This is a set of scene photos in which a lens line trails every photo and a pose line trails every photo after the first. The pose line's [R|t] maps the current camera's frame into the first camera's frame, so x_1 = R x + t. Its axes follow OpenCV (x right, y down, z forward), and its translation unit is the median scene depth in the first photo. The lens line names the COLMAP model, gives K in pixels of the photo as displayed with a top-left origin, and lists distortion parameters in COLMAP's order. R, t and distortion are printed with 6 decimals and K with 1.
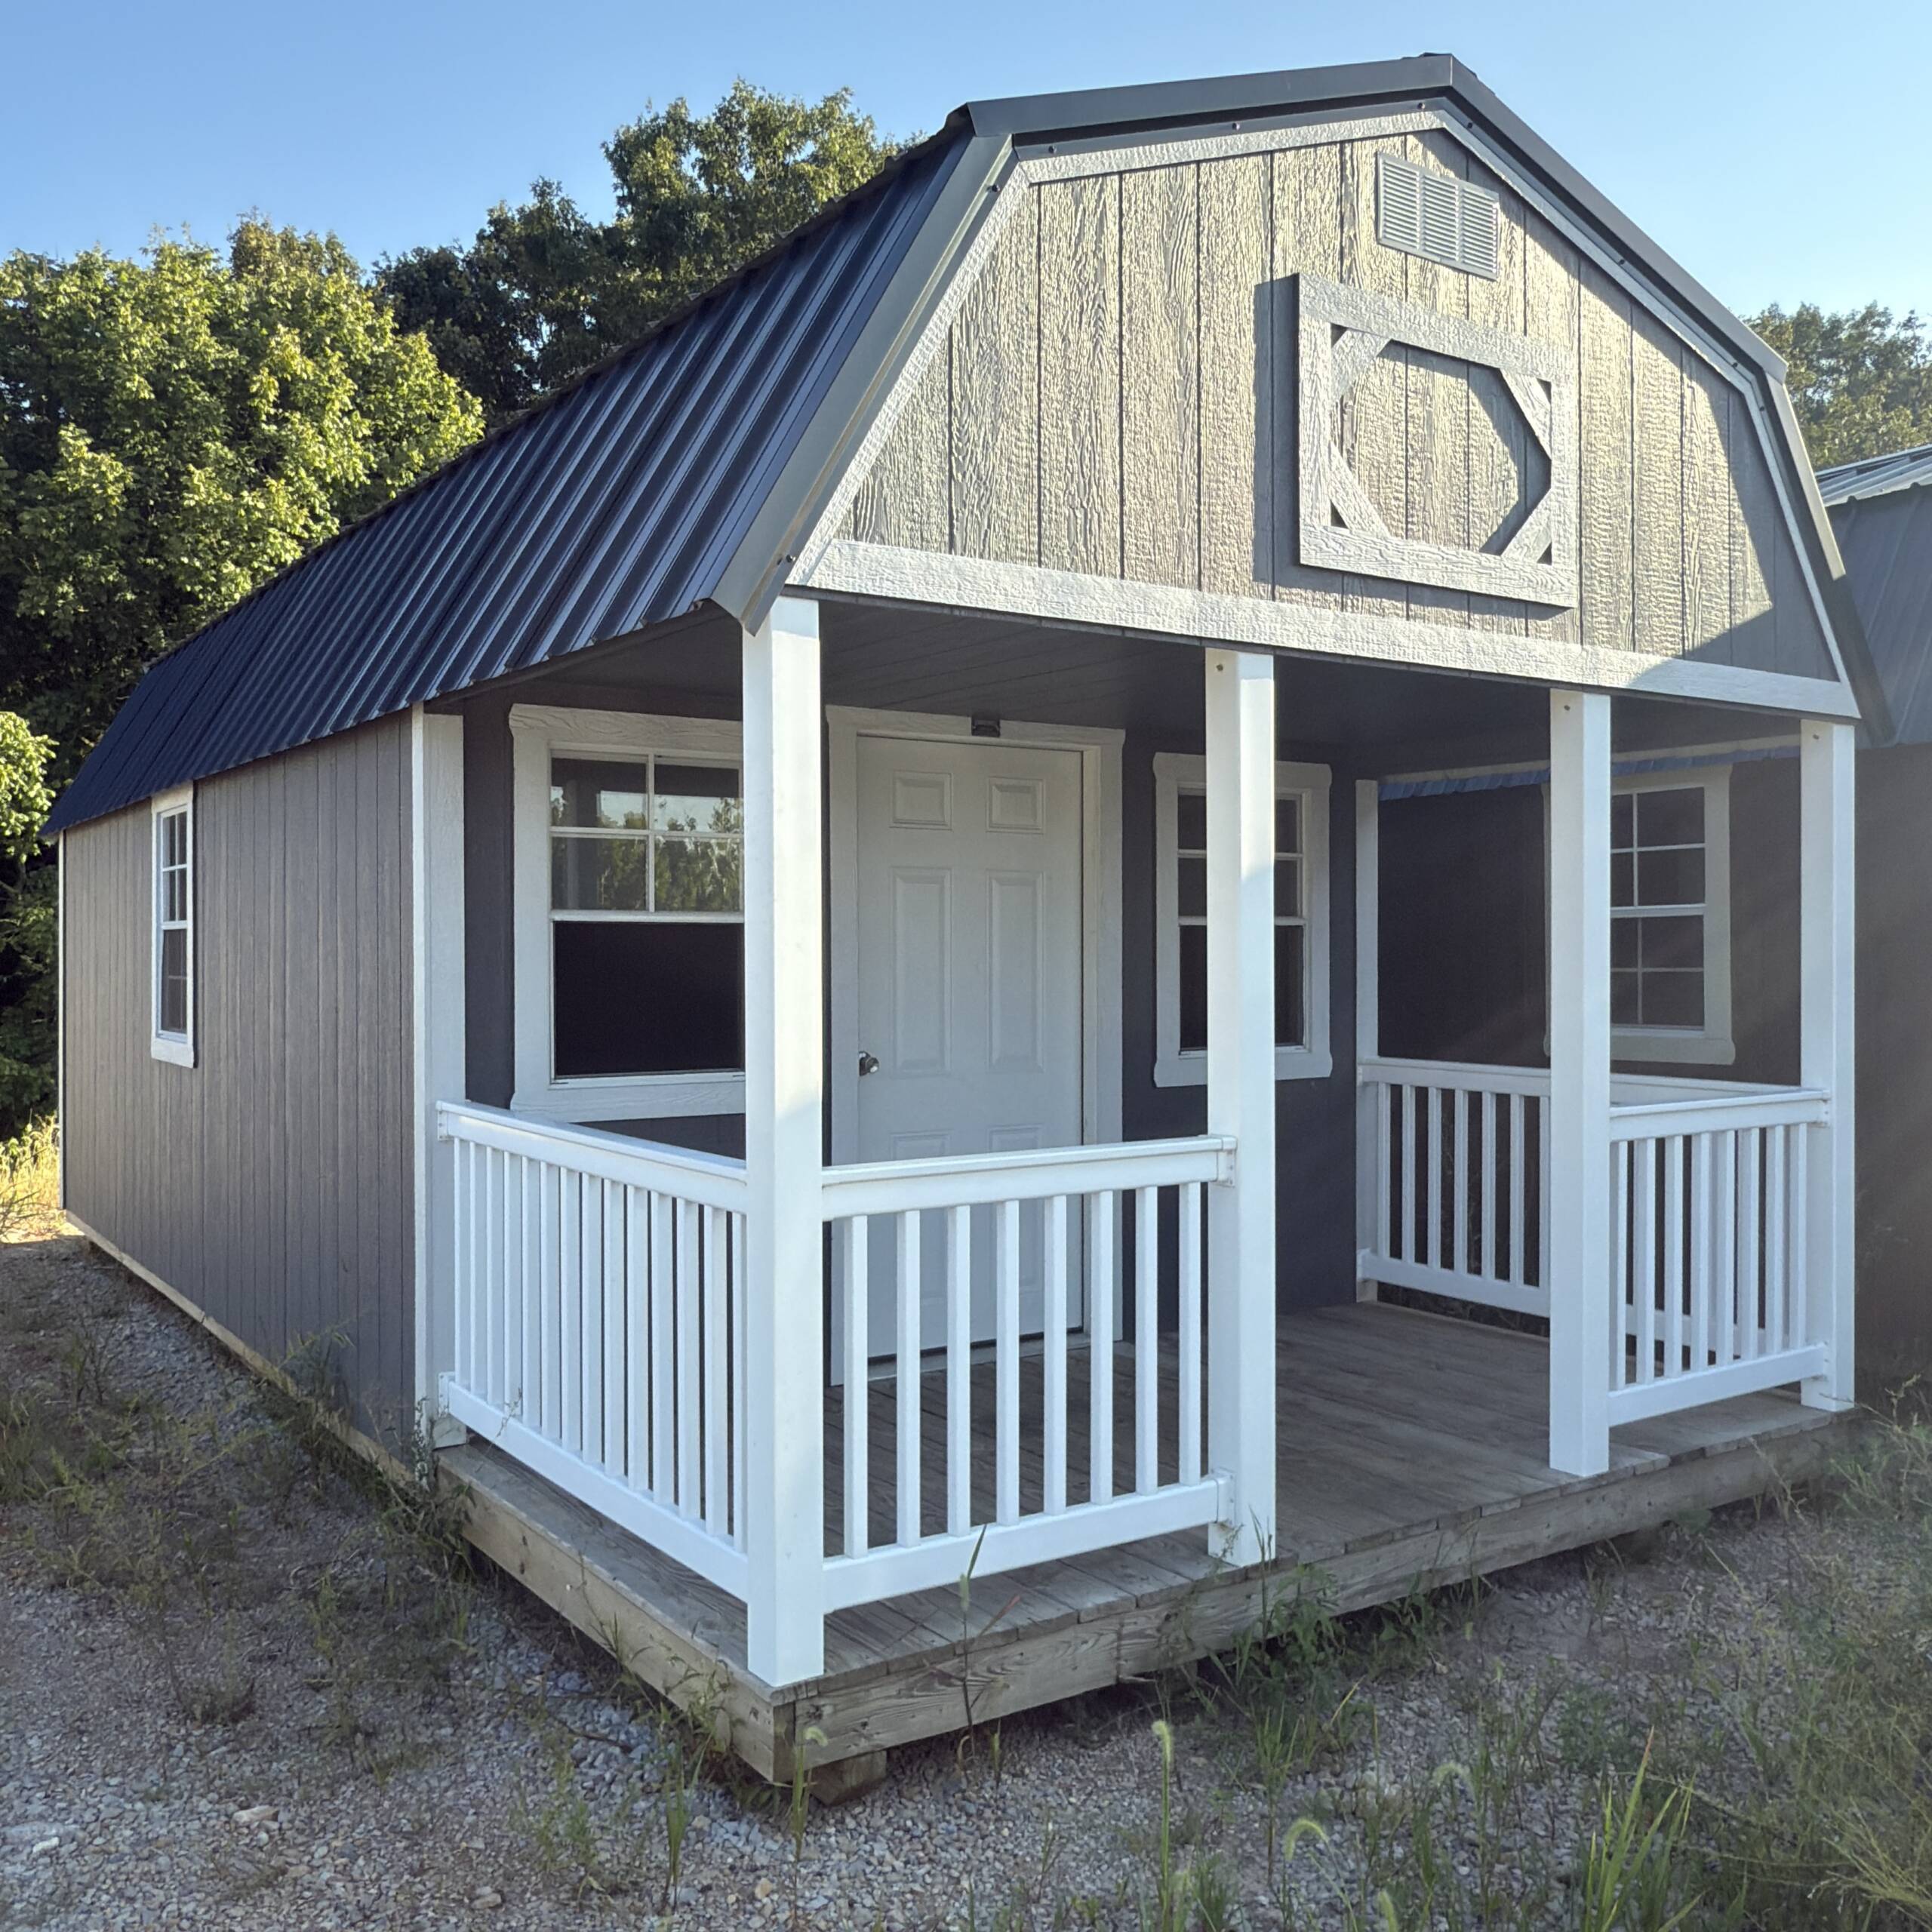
lens RADIAL K [[1852.4, 0, 1012.6], [0, 1852.4, 930.7], [0, 0, 1]] dist [0.069609, 0.000487]
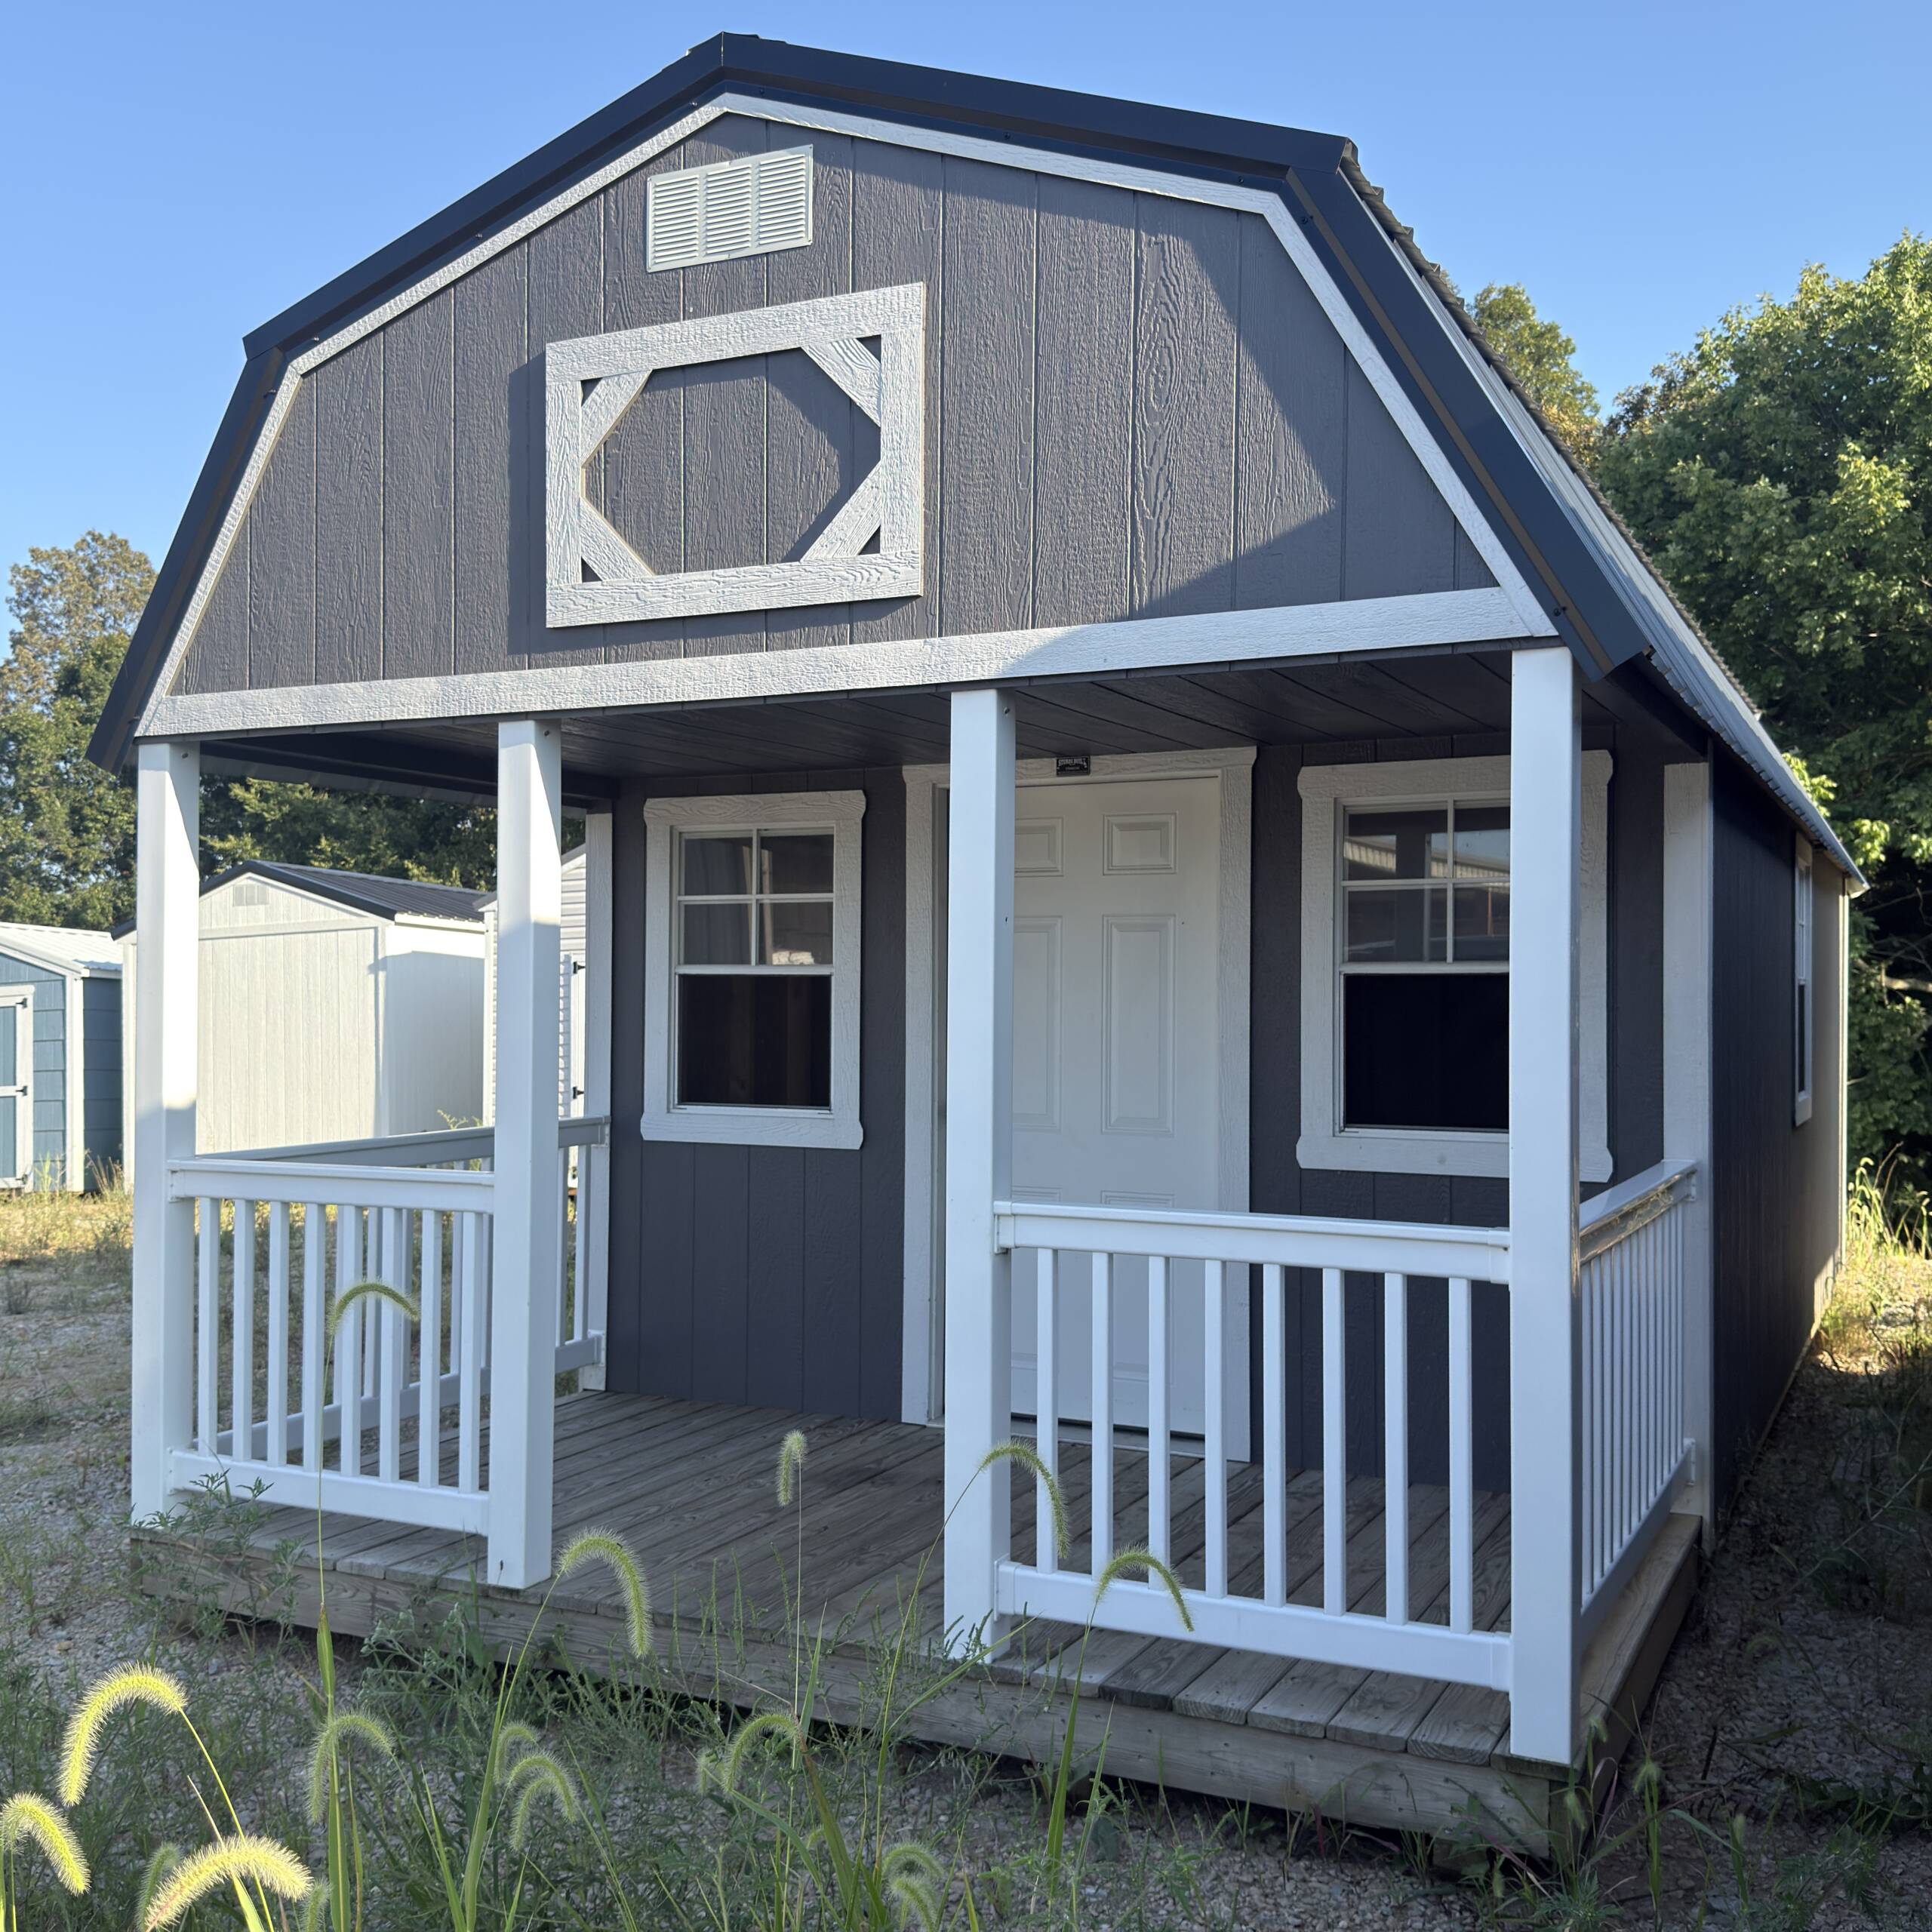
lens RADIAL K [[1967.6, 0, 966.0], [0, 1967.6, 966.0], [0, 0, 1]] dist [0.098291, 0.008419]
pose [[0.474761, -0.006509, -0.880091, 0.999847], [0.003589, 0.999979, -0.005459, -0.003095], [0.880107, -0.000567, 0.474774, 0.557520]]
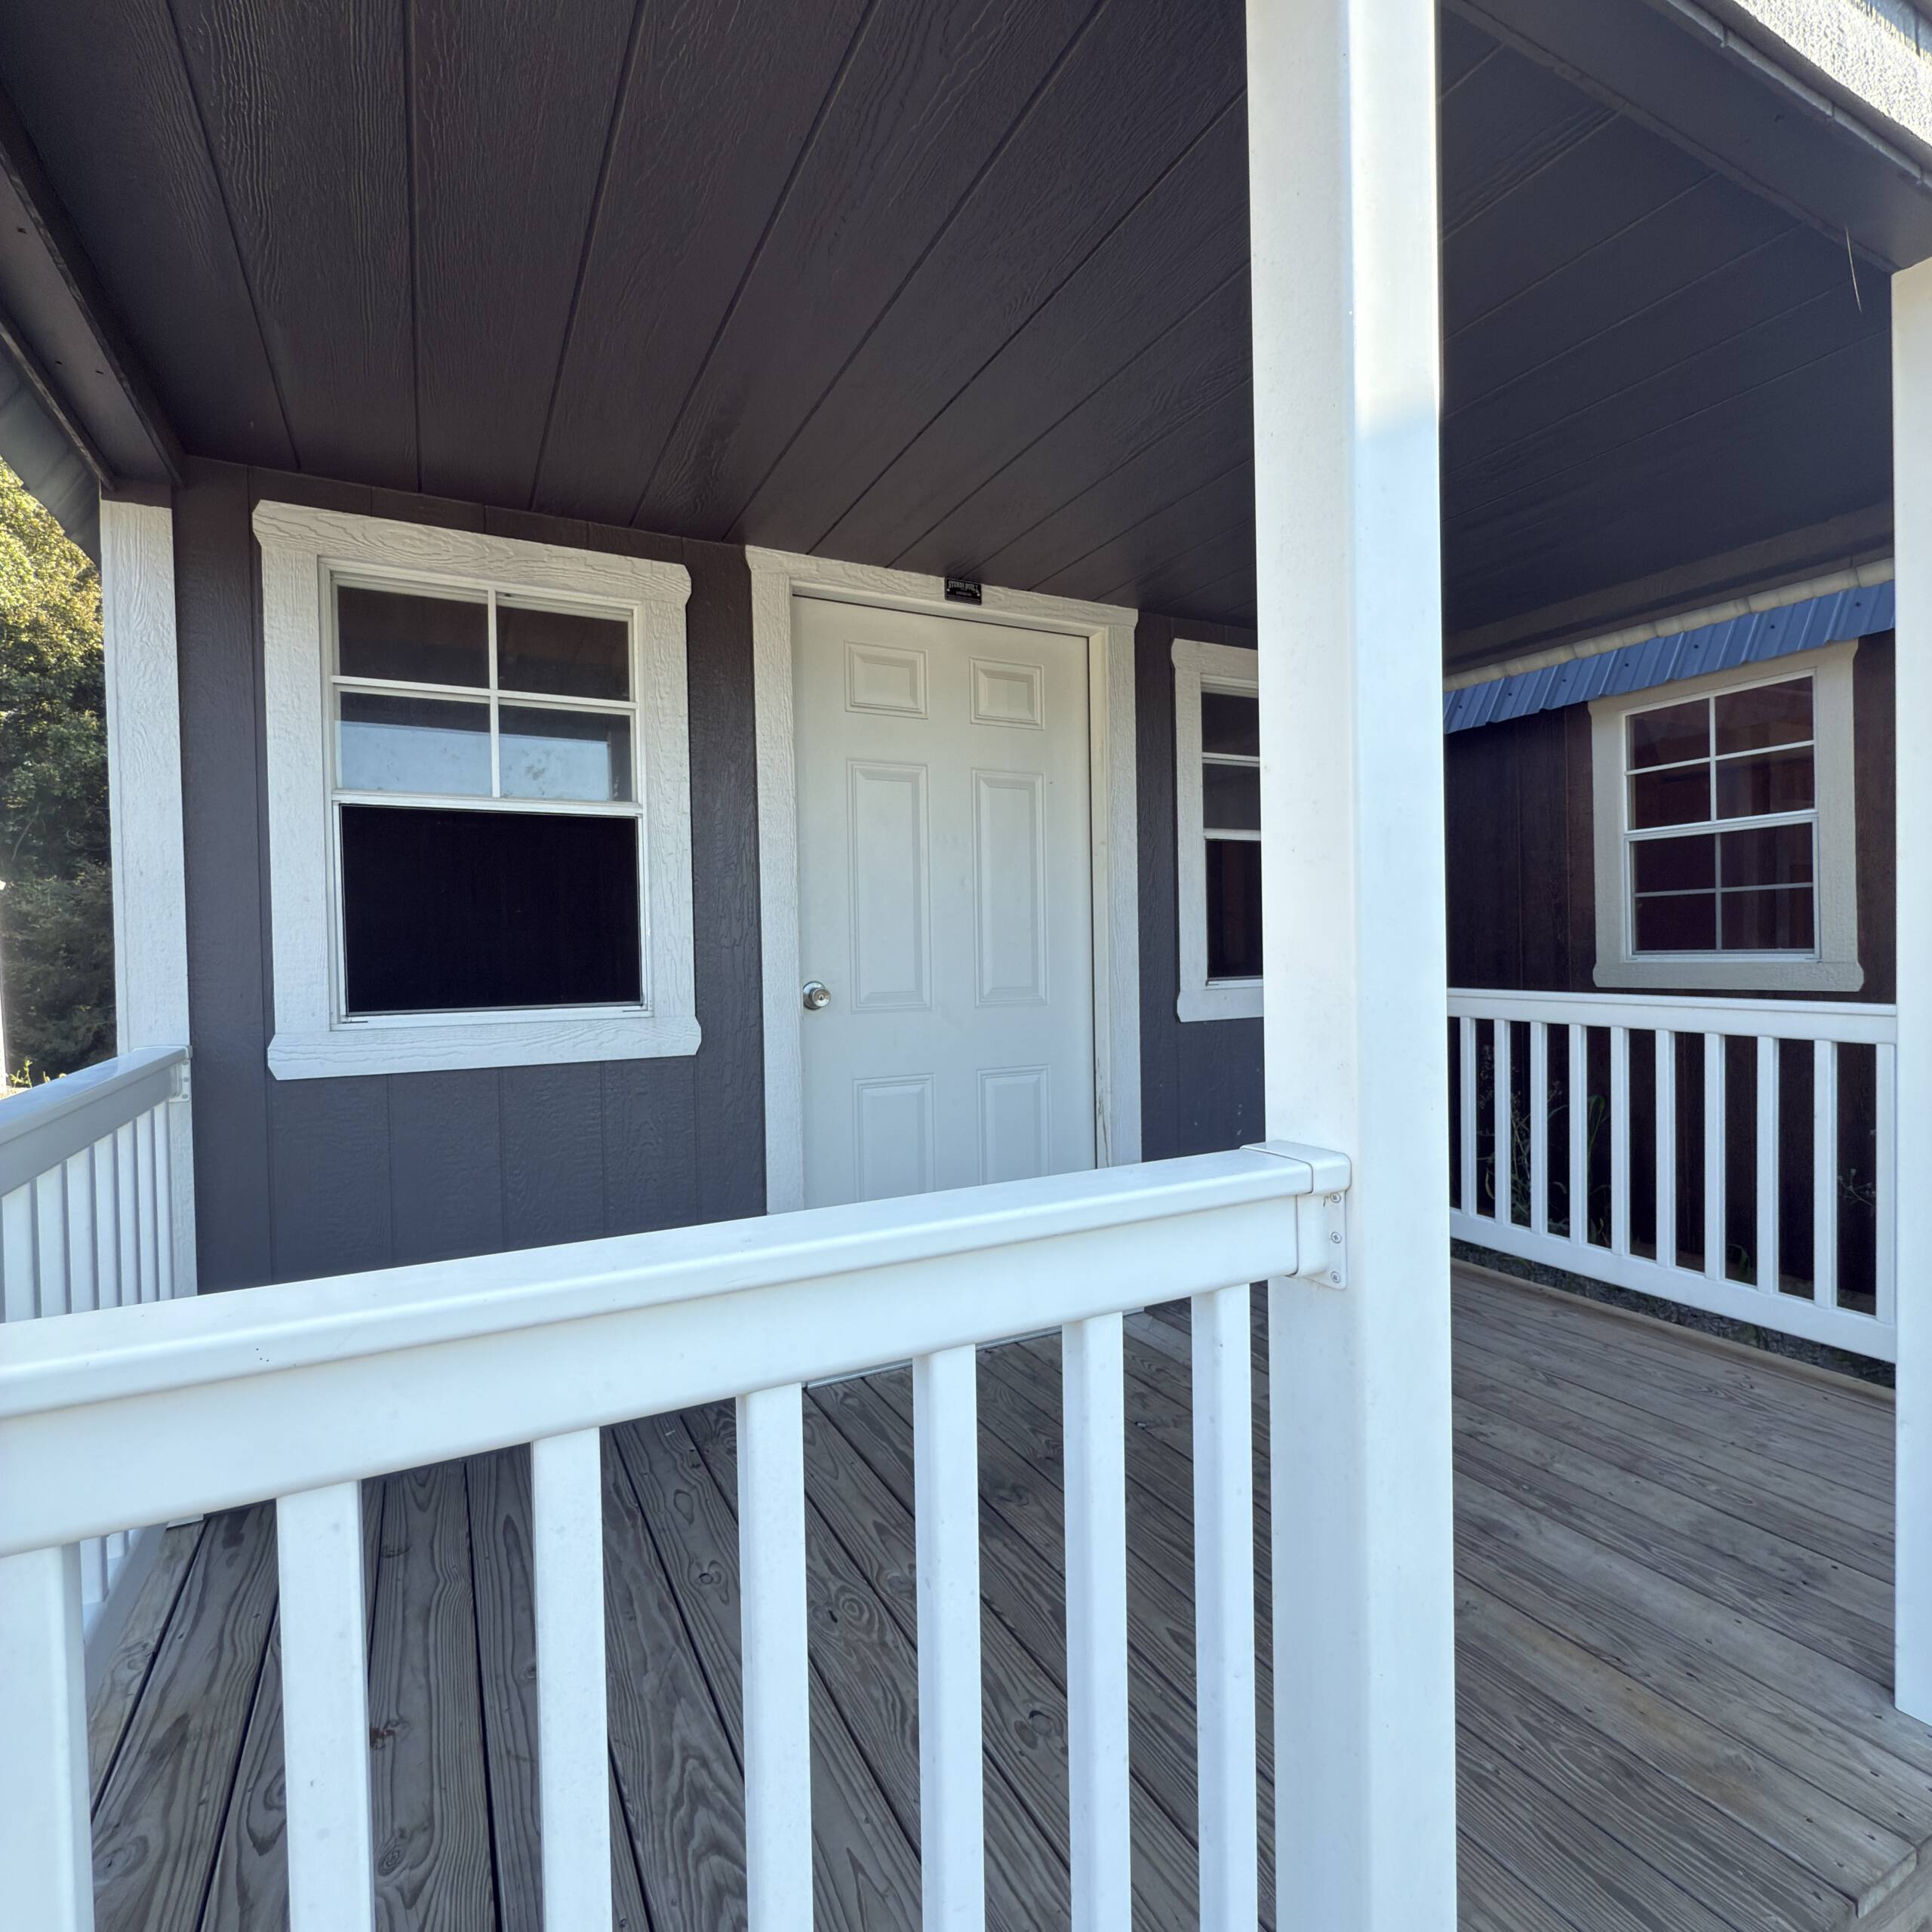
lens RADIAL K [[1027.2, 0, 966.0], [0, 1027.2, 966.0], [0, 0, 1]] dist [-0.001265, -0.000441]
pose [[0.989159, -0.013513, -0.146229, 0.061144], [0.017747, 0.999459, 0.027690, 0.053822], [0.145775, -0.029984, 0.988863, 0.633869]]
